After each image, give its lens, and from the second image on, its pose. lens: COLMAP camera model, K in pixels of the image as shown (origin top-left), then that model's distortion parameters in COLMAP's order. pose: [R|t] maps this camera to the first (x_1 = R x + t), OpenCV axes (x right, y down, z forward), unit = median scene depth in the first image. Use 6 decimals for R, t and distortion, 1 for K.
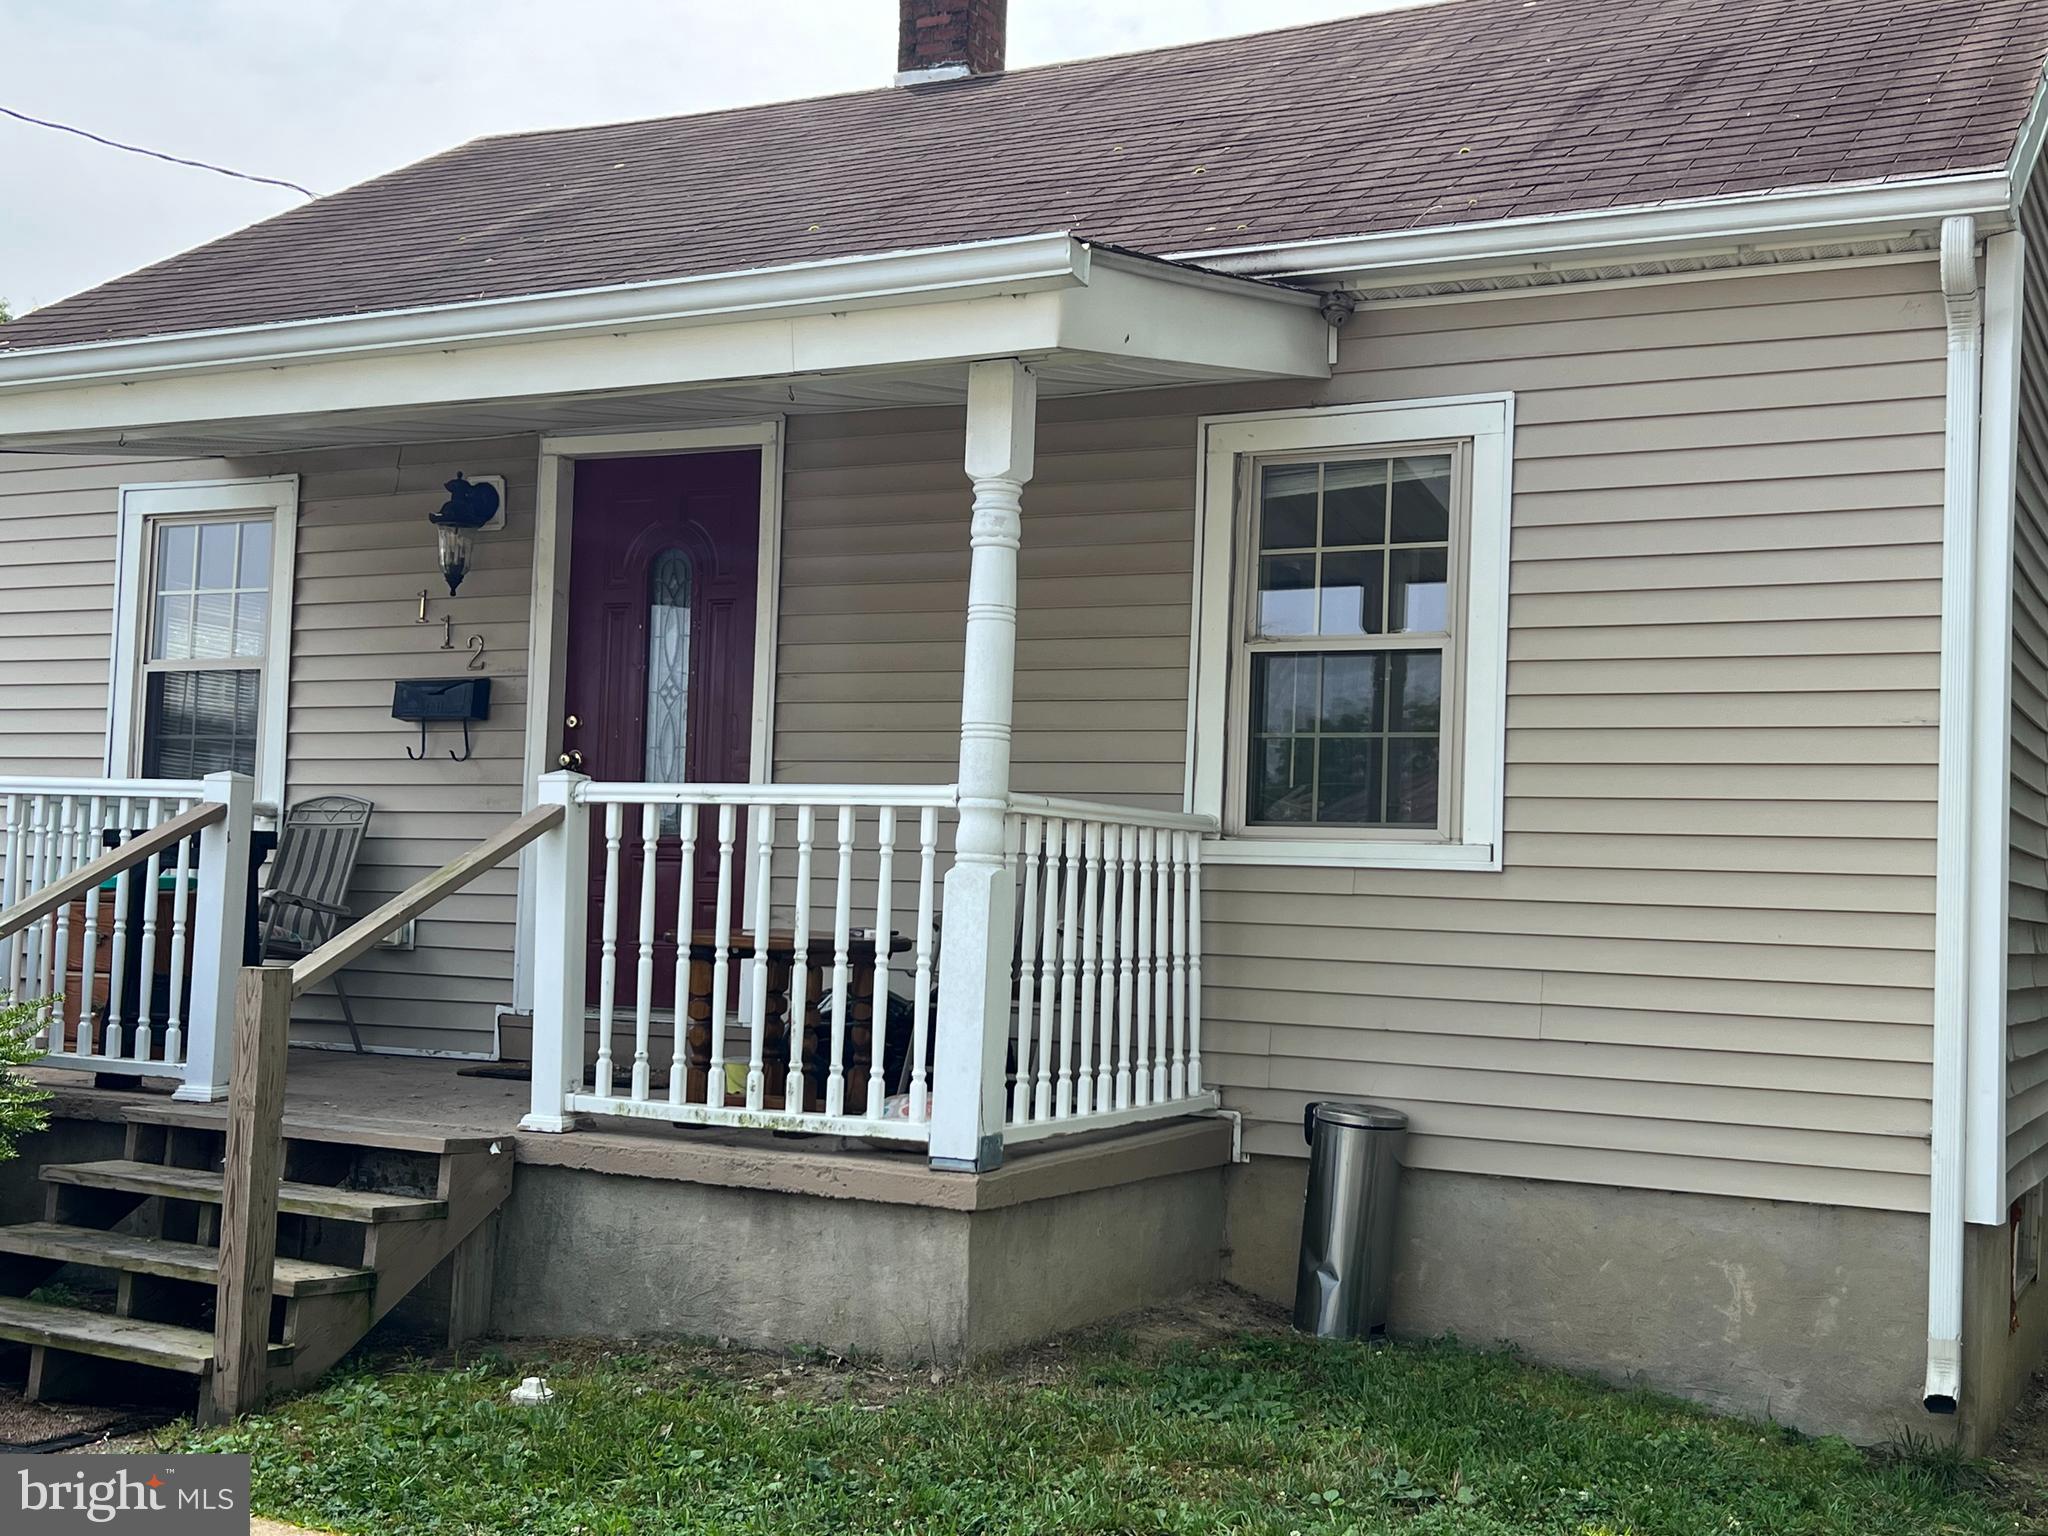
lens RADIAL K [[2362.1, 0, 1026.4], [0, 2362.1, 776.1], [0, 0, 1]] dist [0.053988, 0.000000]
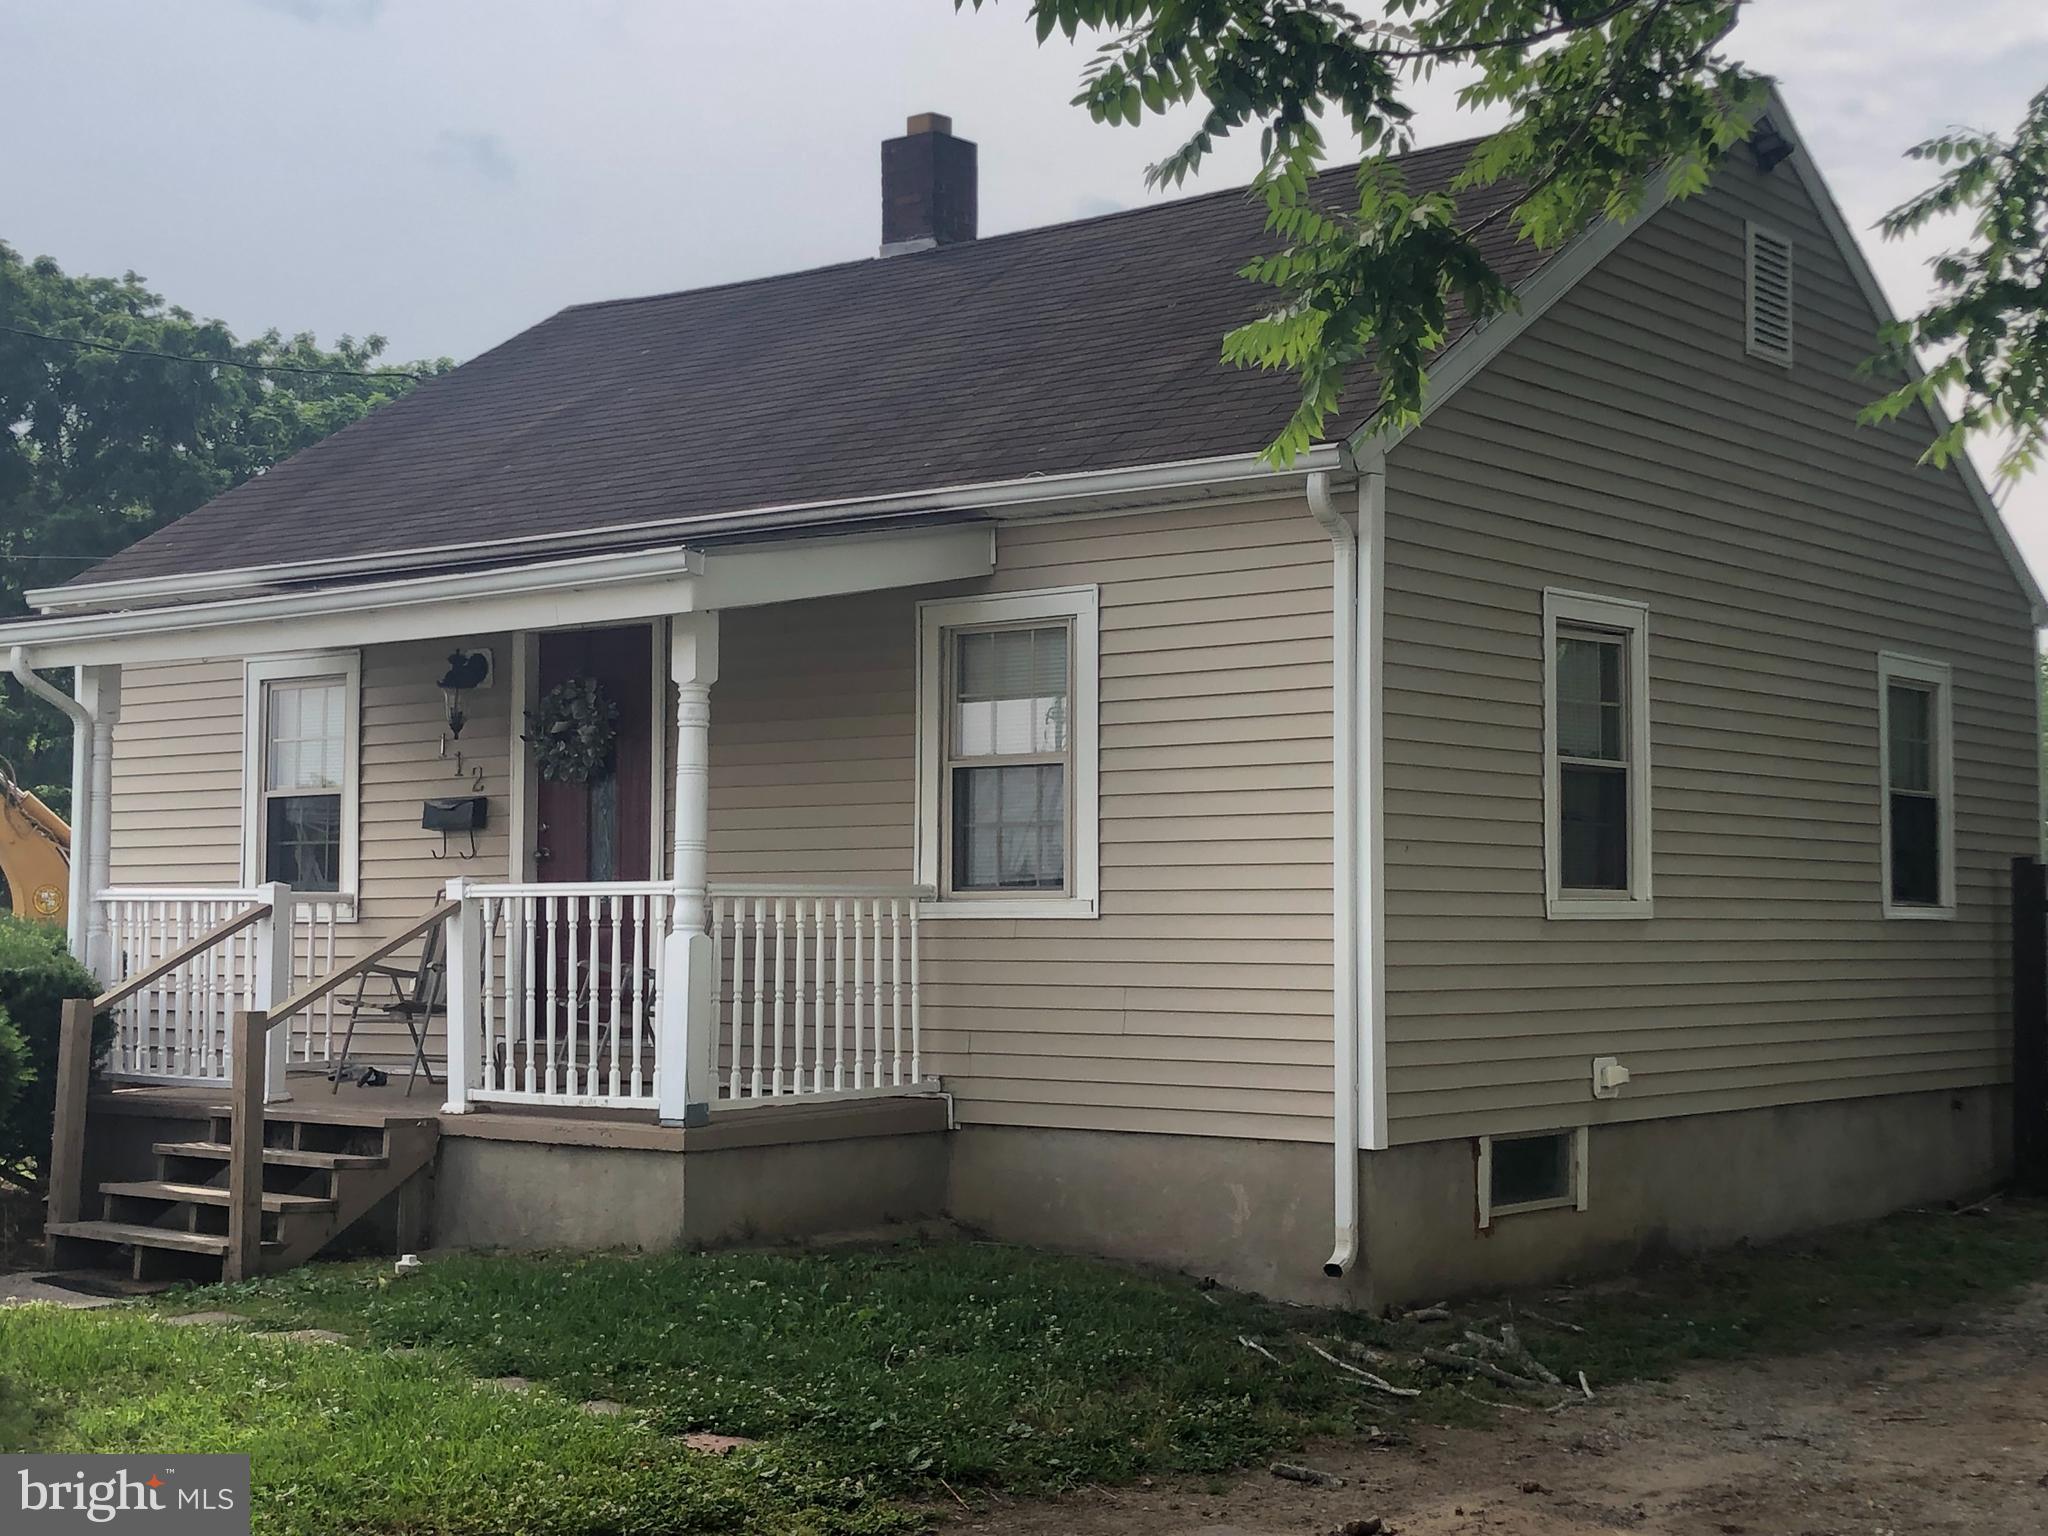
lens RADIAL K [[2927.4, 0, 1026.6], [0, 2927.4, 749.8], [0, 0, 1]] dist [0.117692, 0.000000]
pose [[0.981187, -0.046494, -0.187376, 0.509048], [0.045092, 0.998914, -0.011738, -0.044361], [0.187718, 0.003068, 0.982218, -0.774939]]
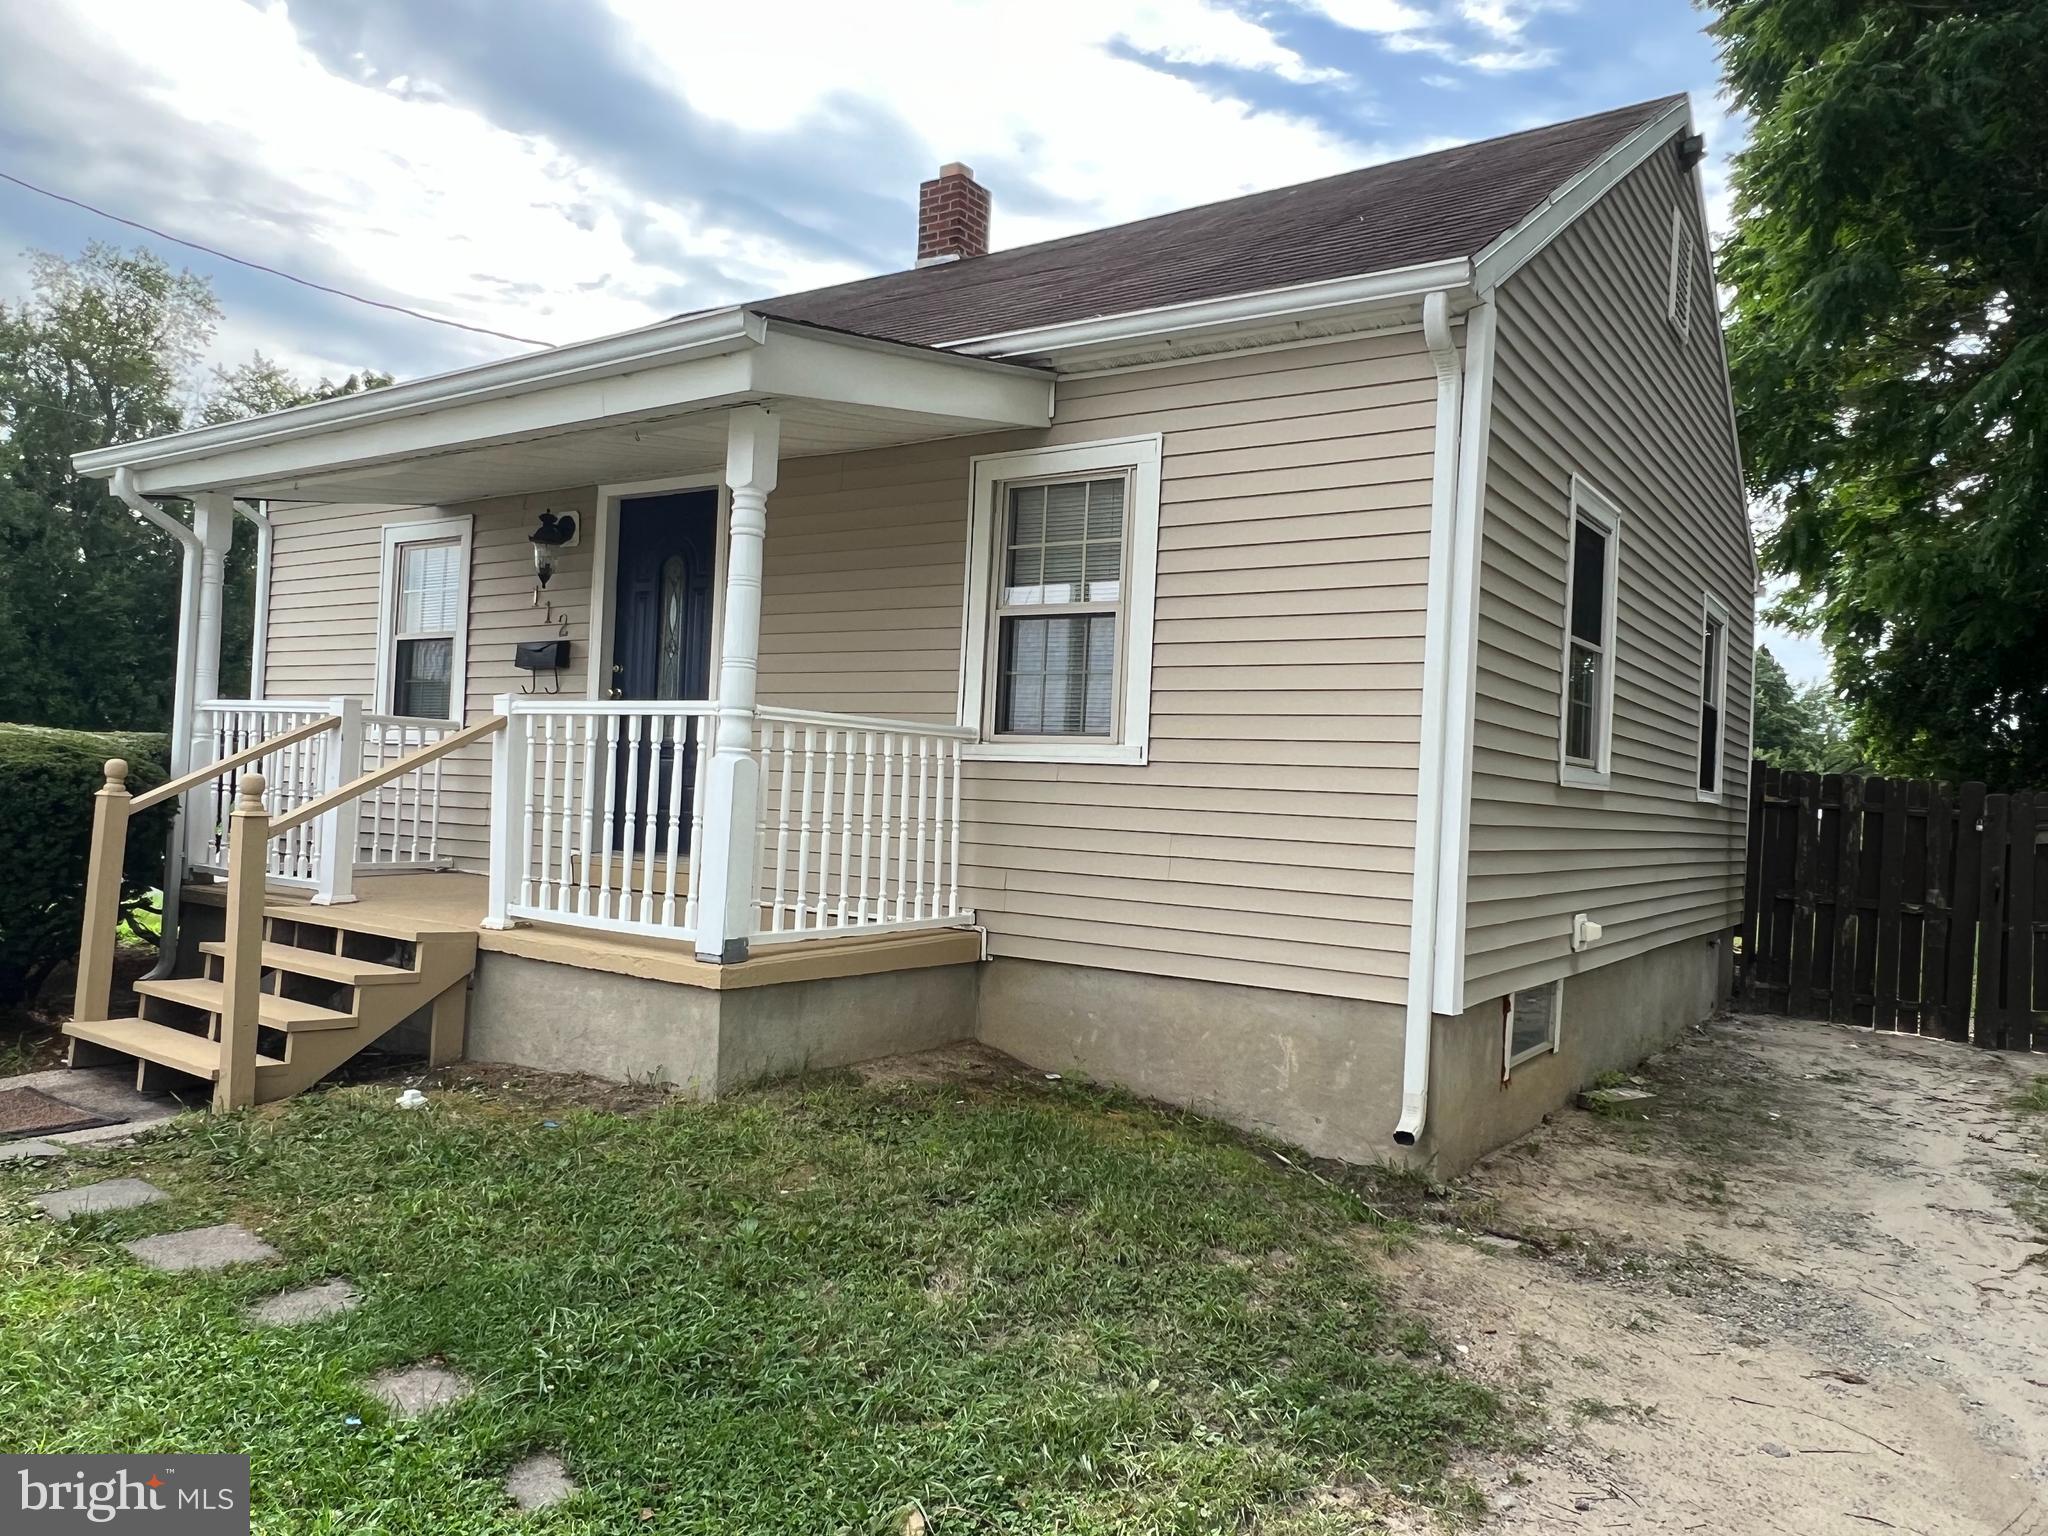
lens RADIAL K [[1407.5, 0, 1028.6], [0, 1407.5, 788.2], [0, 0, 1]] dist [-0.010442, 0.002203]
pose [[0.993318, 0.009440, -0.115020, 0.234046], [-0.004294, 0.998982, 0.044908, 0.016341], [0.115327, -0.044114, 0.992348, 0.139079]]
